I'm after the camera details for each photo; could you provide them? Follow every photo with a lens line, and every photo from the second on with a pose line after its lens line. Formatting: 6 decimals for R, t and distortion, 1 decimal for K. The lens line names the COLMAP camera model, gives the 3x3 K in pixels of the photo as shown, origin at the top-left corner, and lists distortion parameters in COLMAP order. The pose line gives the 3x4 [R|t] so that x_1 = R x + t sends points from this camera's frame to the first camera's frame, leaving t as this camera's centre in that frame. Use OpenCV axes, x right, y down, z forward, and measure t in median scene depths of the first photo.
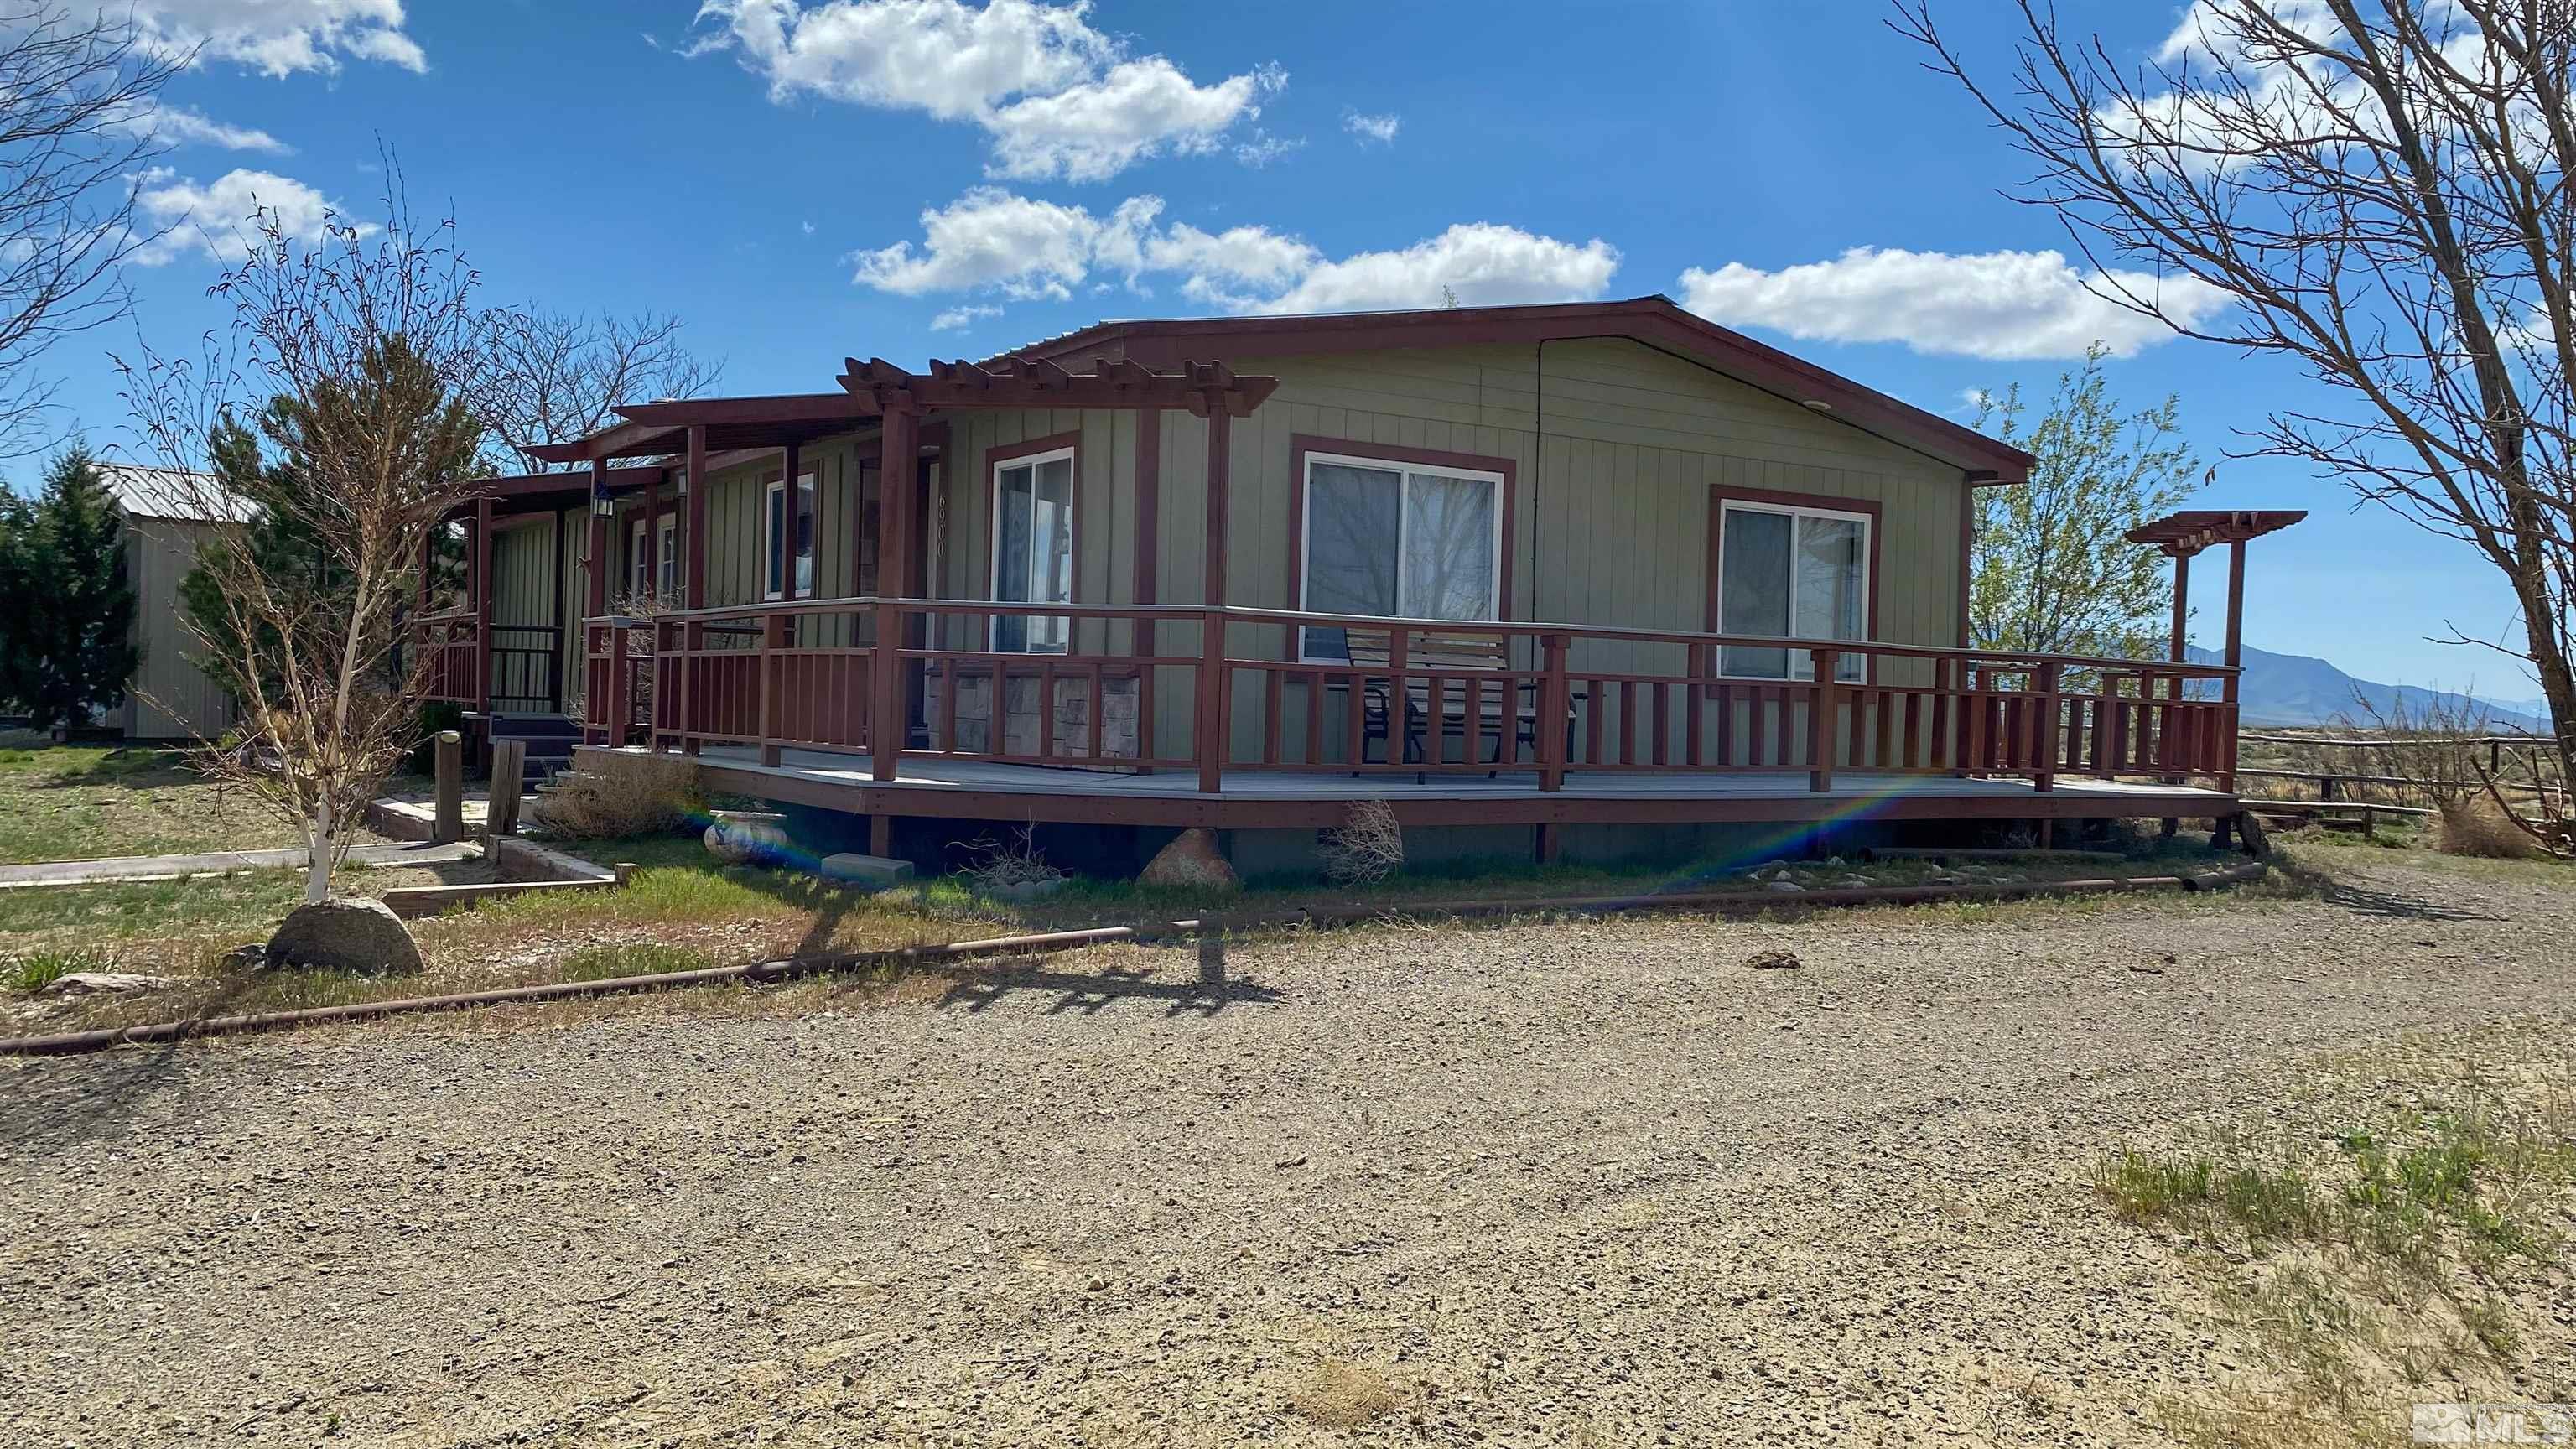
lens RADIAL K [[1958.3, 0, 1288.0], [0, 1958.3, 724.5], [0, 0, 1]] dist [0.080449, -0.079113]
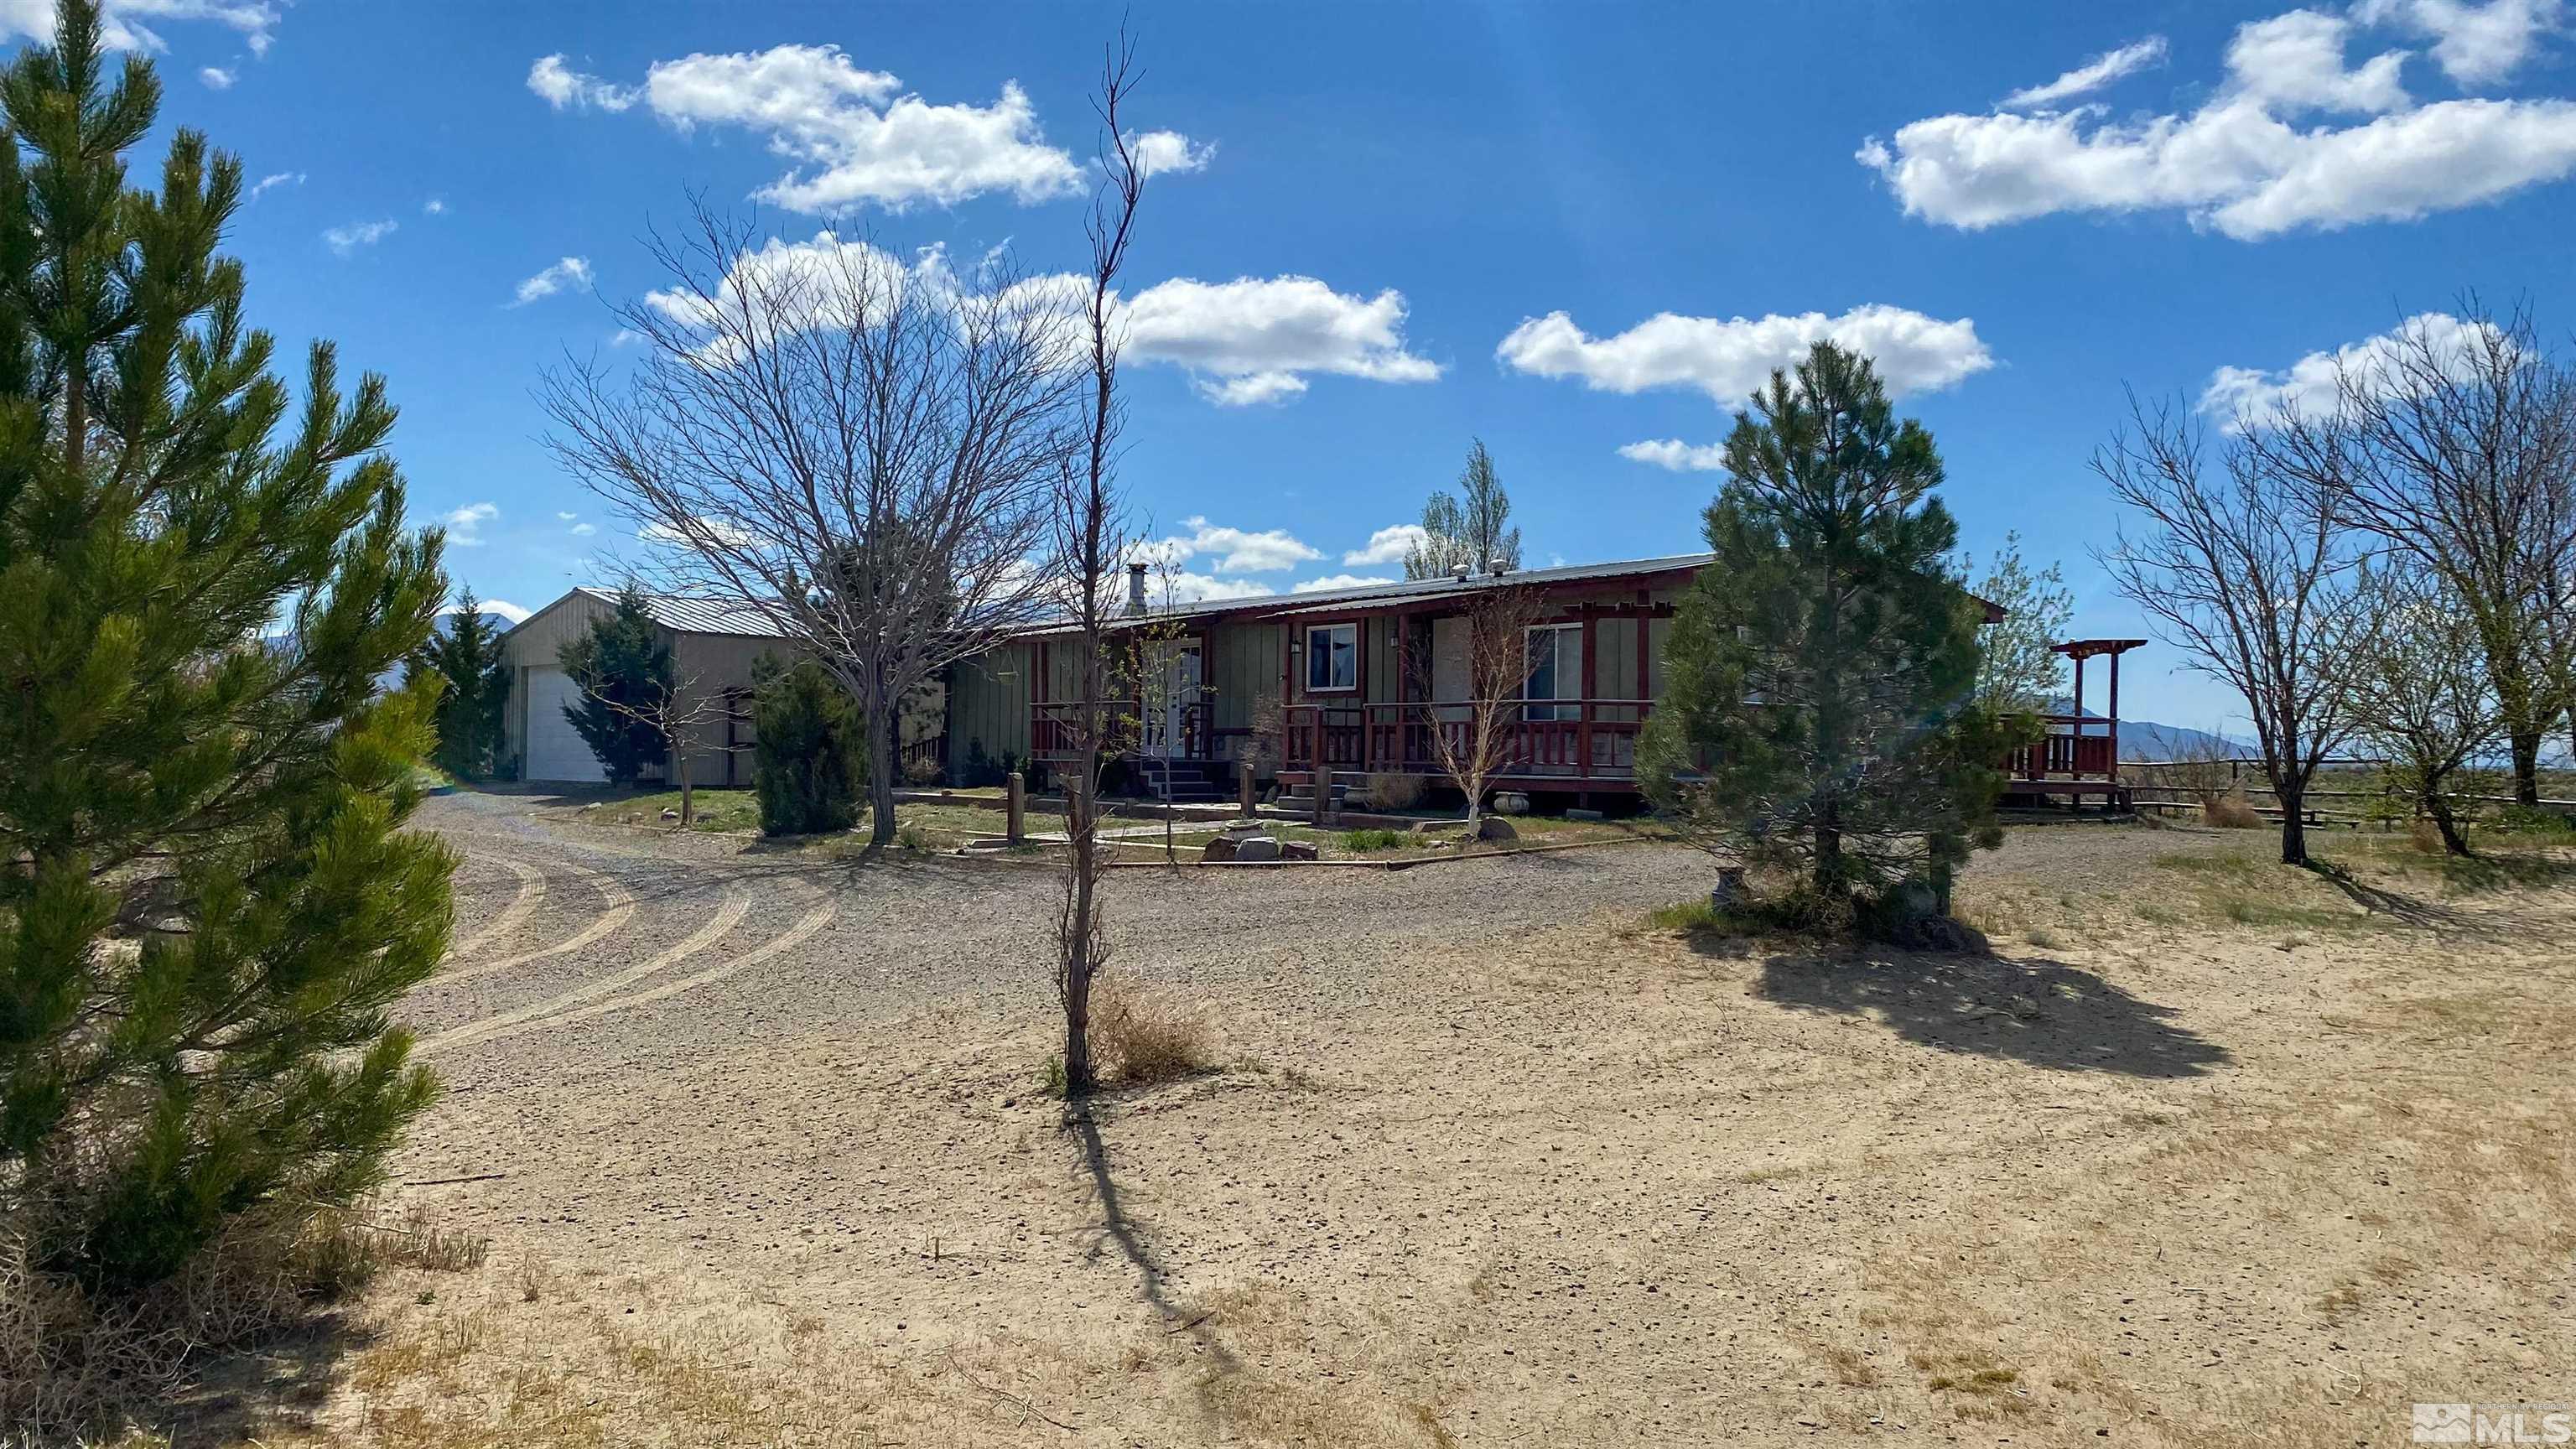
lens RADIAL K [[1958.3, 0, 1288.0], [0, 1958.3, 724.5], [0, 0, 1]] dist [0.080449, -0.079113]
pose [[0.994585, -0.009640, 0.103476, -0.511589], [0.012367, 0.999592, -0.025745, 0.017013], [-0.103185, 0.026886, 0.994299, -0.822231]]
